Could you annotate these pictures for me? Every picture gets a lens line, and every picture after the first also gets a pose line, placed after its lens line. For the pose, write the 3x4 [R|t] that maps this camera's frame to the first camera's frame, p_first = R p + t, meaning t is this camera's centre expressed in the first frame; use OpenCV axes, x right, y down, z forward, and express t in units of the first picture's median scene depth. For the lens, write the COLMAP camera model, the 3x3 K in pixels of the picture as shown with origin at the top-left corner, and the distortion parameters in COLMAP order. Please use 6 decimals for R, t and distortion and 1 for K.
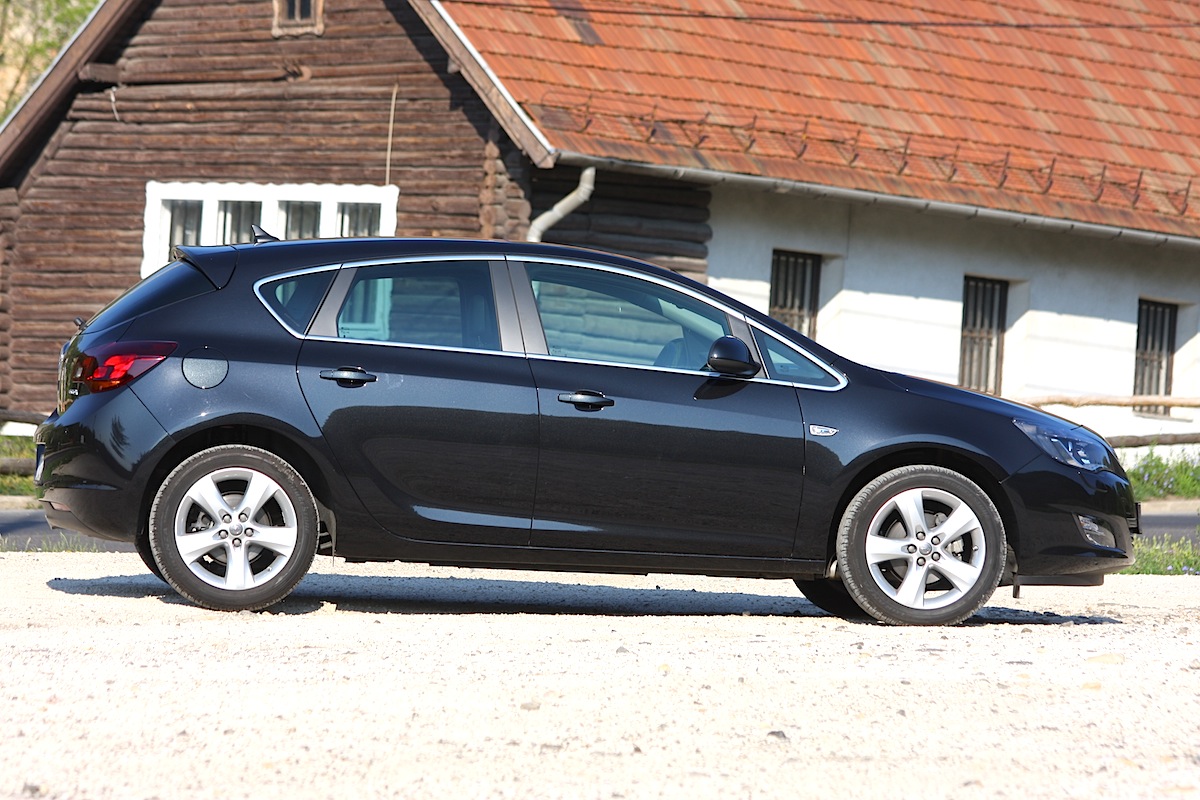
lens RADIAL K [[7882.6, 0, 600.1], [0, 7882.6, 401.8], [0, 0, 1]] dist [0.932890, 0.000000]
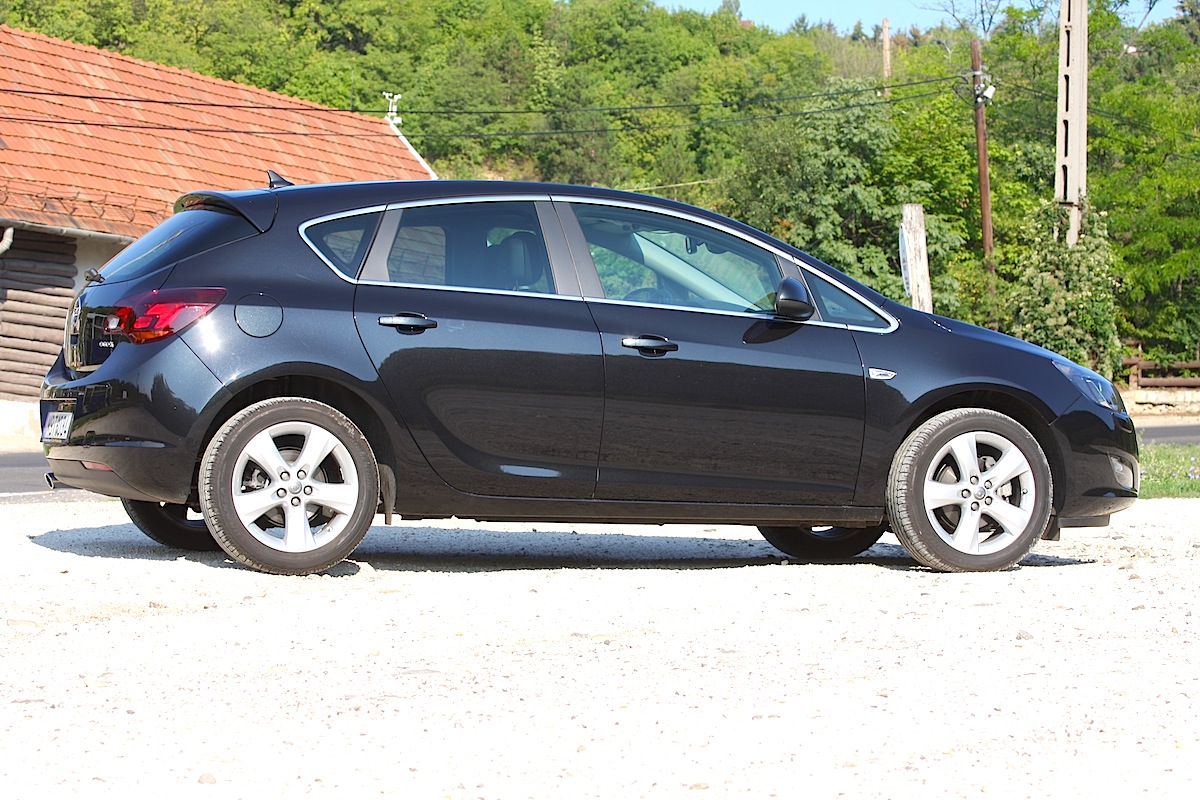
lens RADIAL K [[4044.0, 0, 600.0], [0, 4044.0, 403.2], [0, 0, 1]] dist [-0.530489, 0.000000]
pose [[0.978966, -0.014835, 0.203483, -0.106447], [0.014154, 0.999888, 0.004799, 0.004346], [-0.203532, -0.001818, 0.979067, 0.520155]]
